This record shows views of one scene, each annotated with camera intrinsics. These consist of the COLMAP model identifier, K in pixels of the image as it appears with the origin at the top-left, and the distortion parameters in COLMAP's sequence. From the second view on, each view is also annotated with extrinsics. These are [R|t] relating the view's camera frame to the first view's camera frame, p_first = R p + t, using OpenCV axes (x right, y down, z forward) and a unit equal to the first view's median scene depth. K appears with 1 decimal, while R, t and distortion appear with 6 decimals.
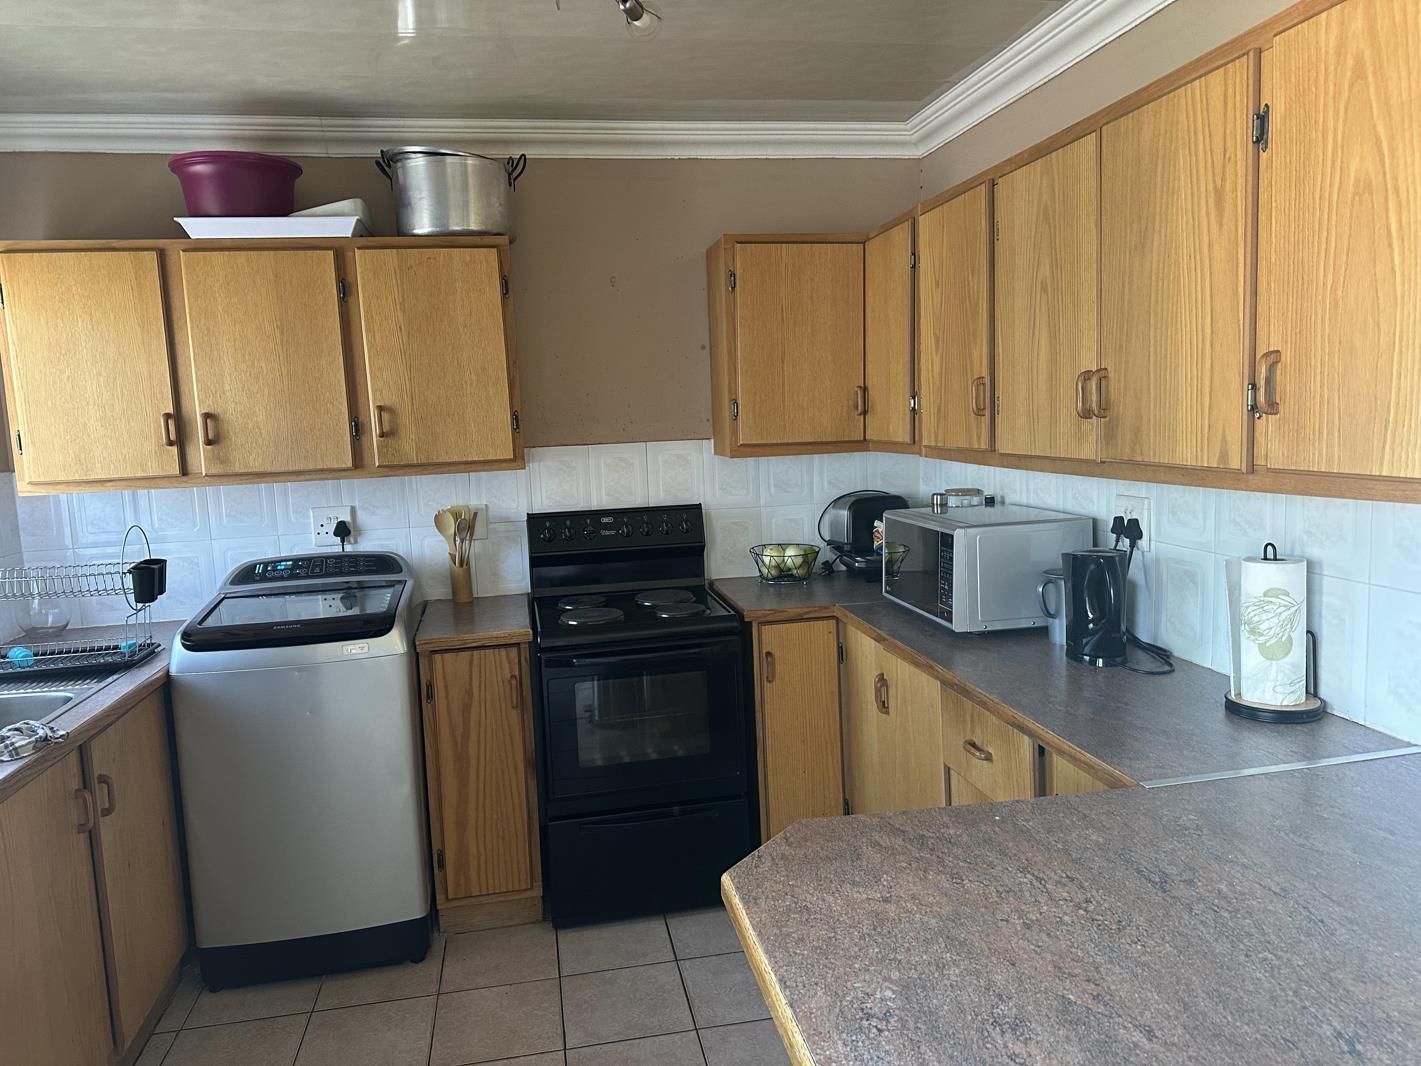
lens RADIAL K [[1006.5, 0, 710.5], [0, 1006.5, 533.0], [0, 0, 1]] dist [0.140027, -0.209403]
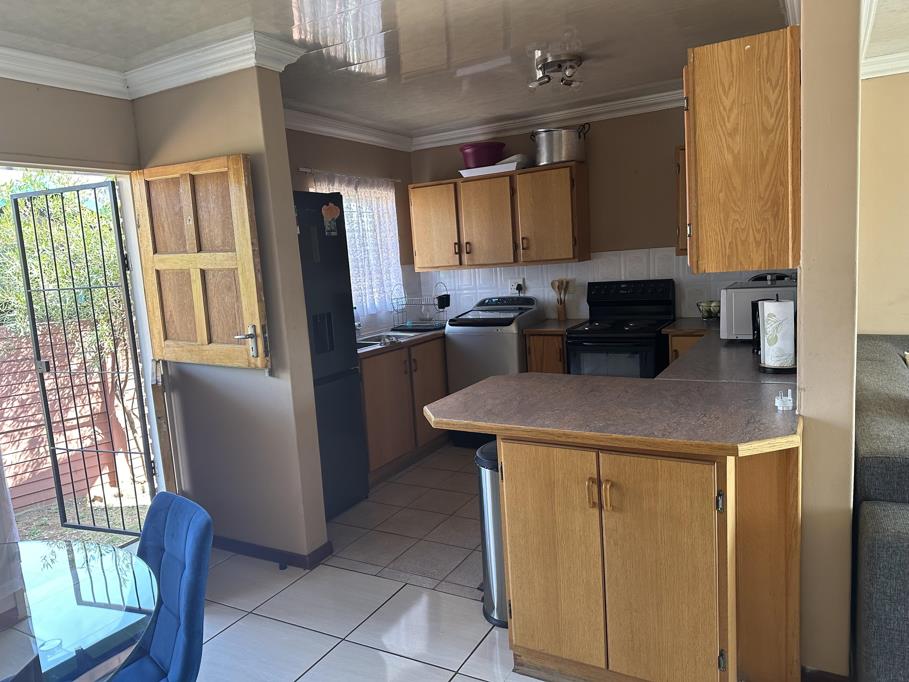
lens RADIAL K [[643.9, 0, 454.5], [0, 643.9, 341.0], [0, 0, 1]] dist [0.140027, -0.209403]
pose [[0.772392, 0.078073, -0.630330, 0.564930], [-0.042326, 0.996537, 0.071566, 0.023084], [0.633735, -0.028597, 0.773022, -0.342111]]
